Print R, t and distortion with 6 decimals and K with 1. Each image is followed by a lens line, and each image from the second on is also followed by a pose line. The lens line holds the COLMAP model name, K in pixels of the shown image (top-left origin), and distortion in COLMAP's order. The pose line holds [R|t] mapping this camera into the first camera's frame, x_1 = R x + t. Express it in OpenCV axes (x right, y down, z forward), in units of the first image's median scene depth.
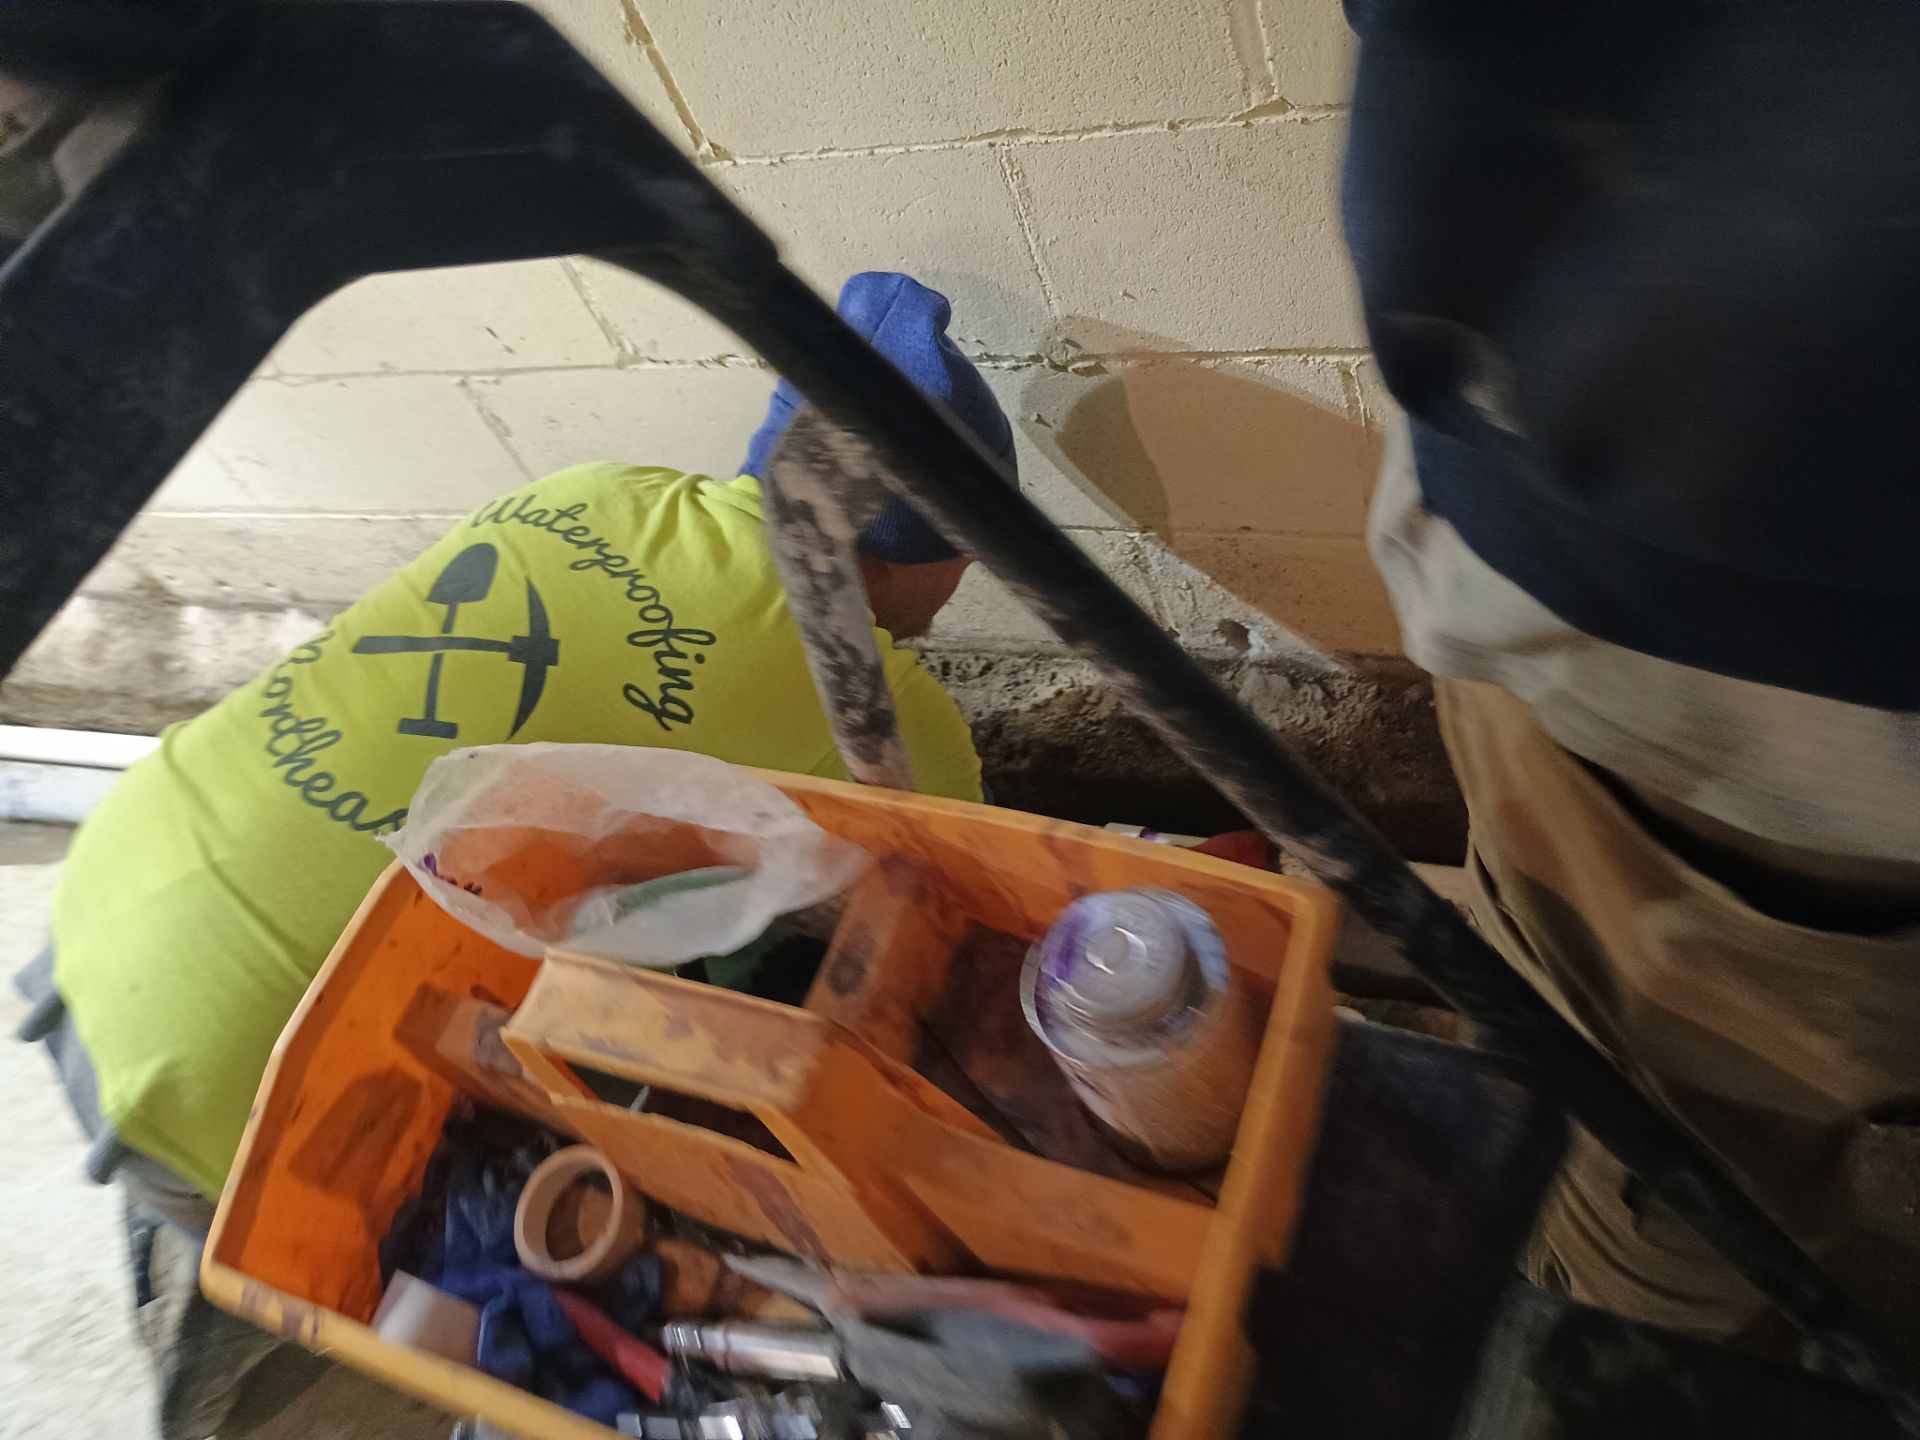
lens RADIAL K [[1657.9, 0, 988.0], [0, 1657.9, 717.4], [0, 0, 1]] dist [0.069353, -0.076508]
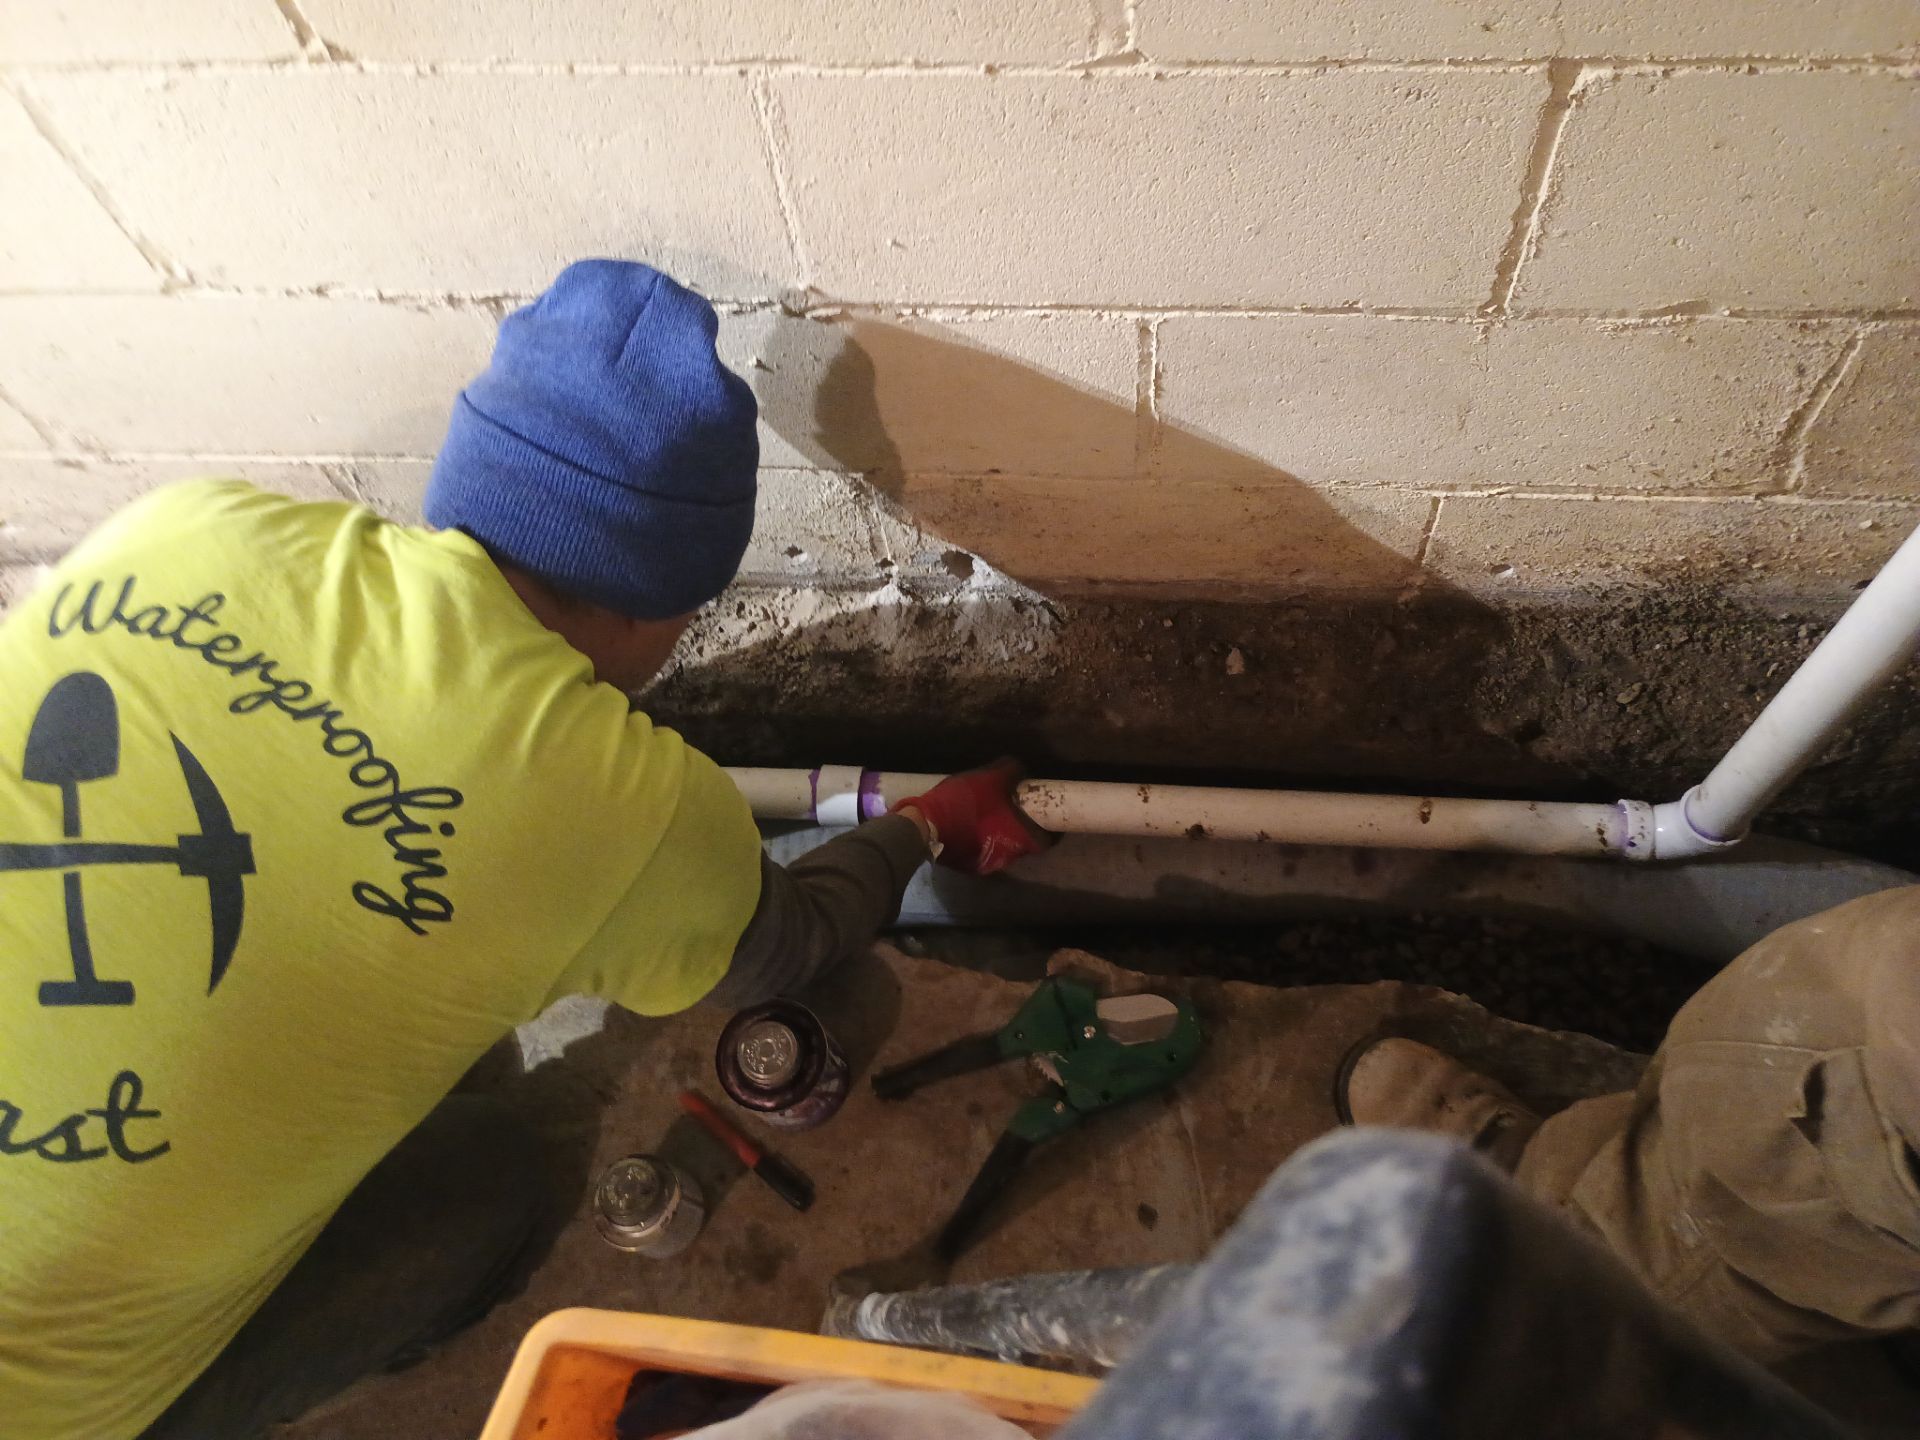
lens RADIAL K [[1657.9, 0, 973.6], [0, 1657.9, 712.7], [0, 0, 1]] dist [0.069353, -0.076508]
pose [[0.944454, -0.122989, 0.304763, -0.131498], [0.059295, 0.975886, 0.210072, -0.163881], [-0.323251, -0.180333, 0.928972, 0.151211]]
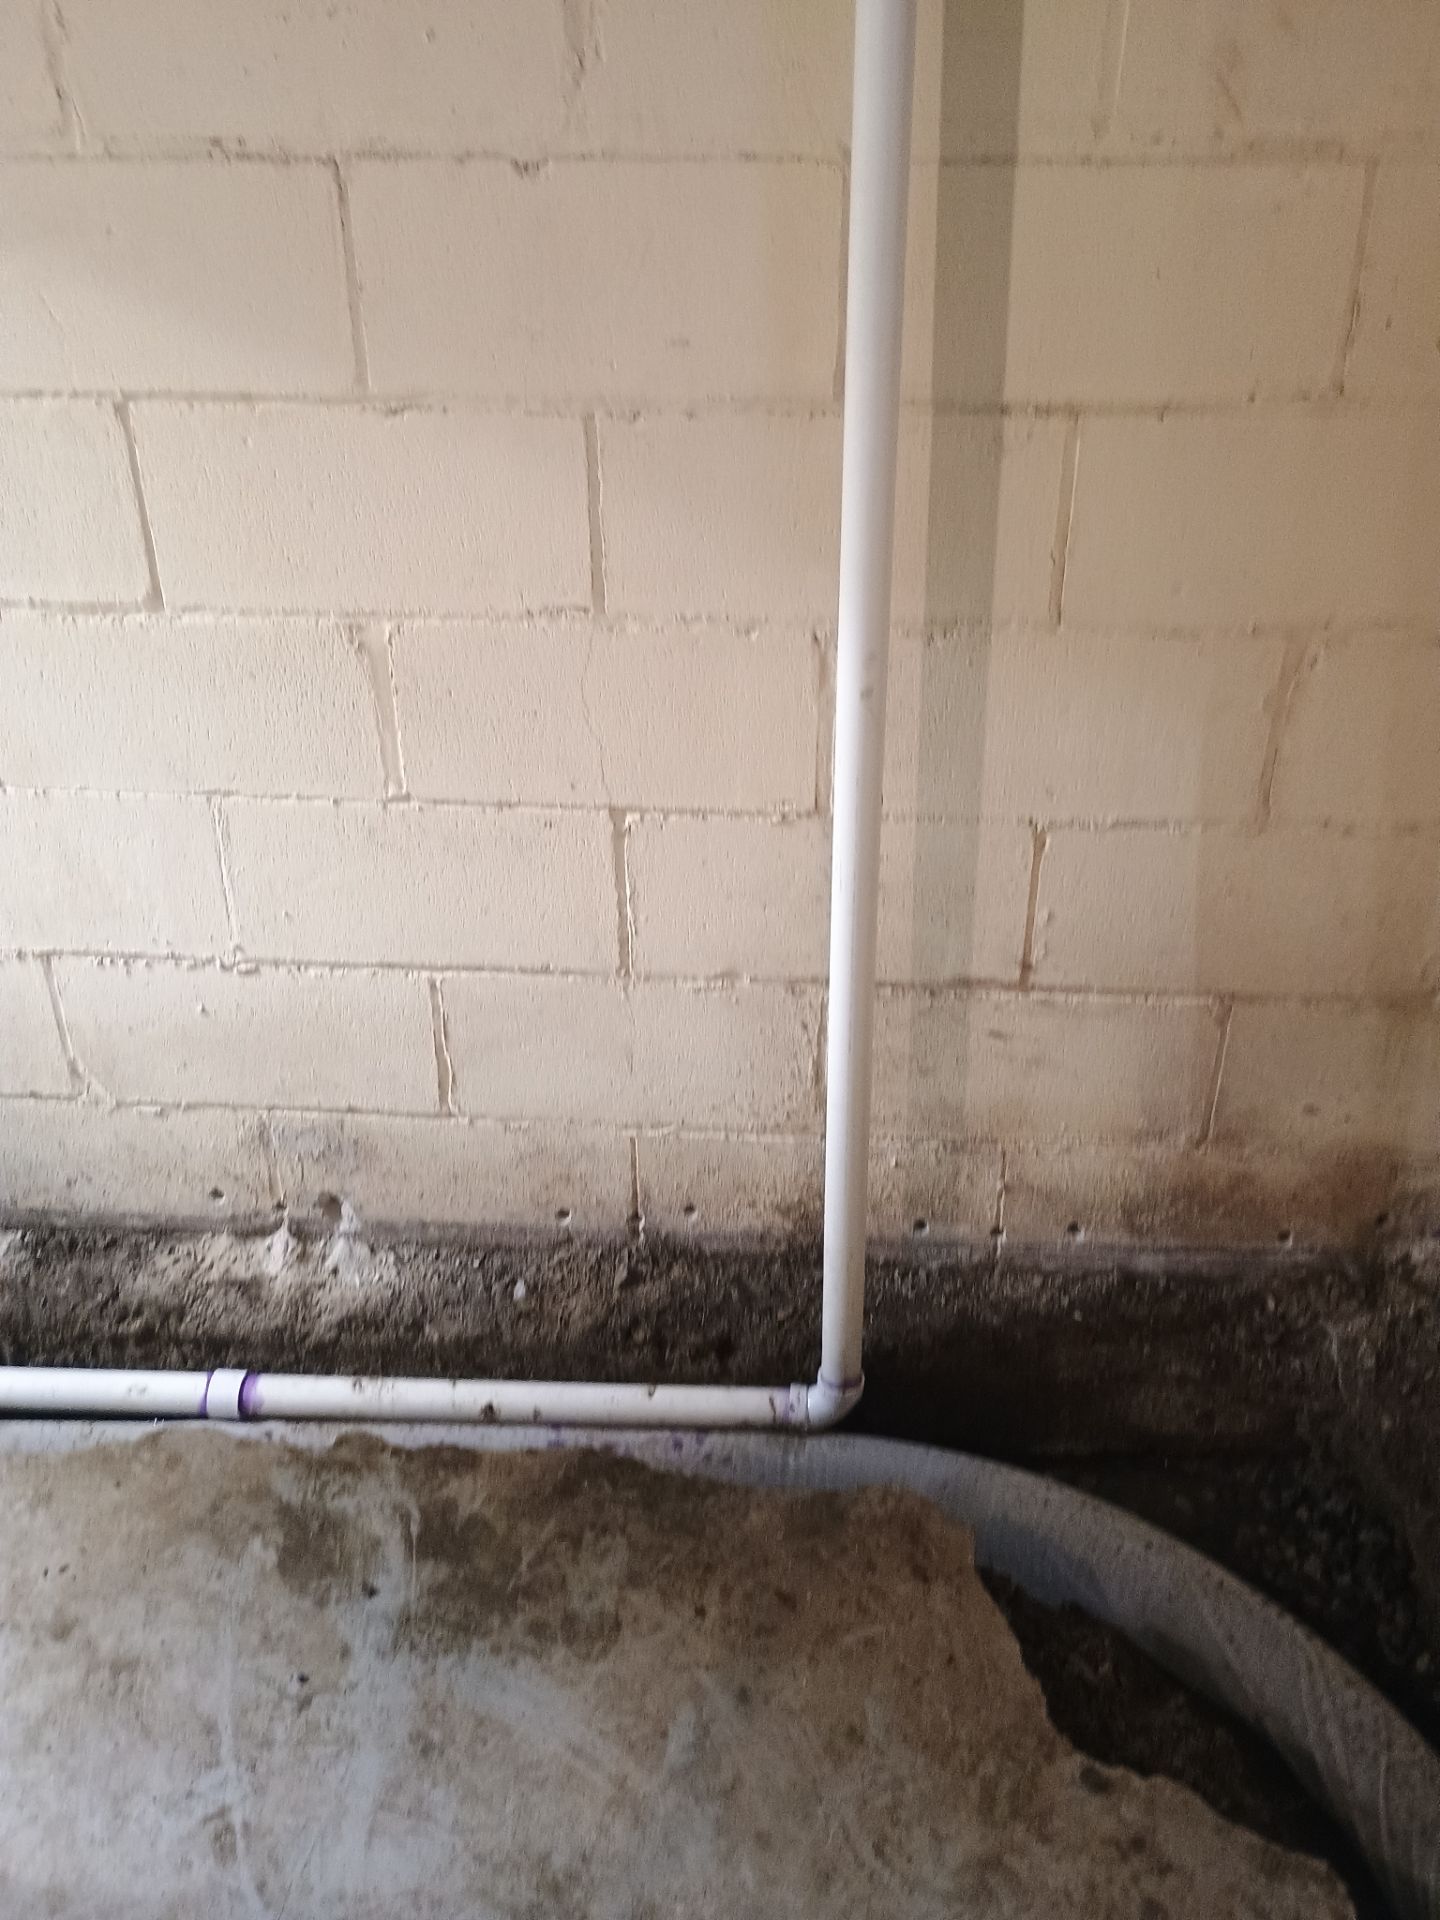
lens RADIAL K [[1657.3, 0, 726.4], [0, 1657.3, 924.5], [0, 0, 1]] dist [0.062723, -0.081246]
pose [[0.916145, 0.146169, 0.373248, -0.087846], [0.016969, 0.916168, -0.400435, 0.281181], [-0.400489, 0.373190, 0.836862, -0.300402]]
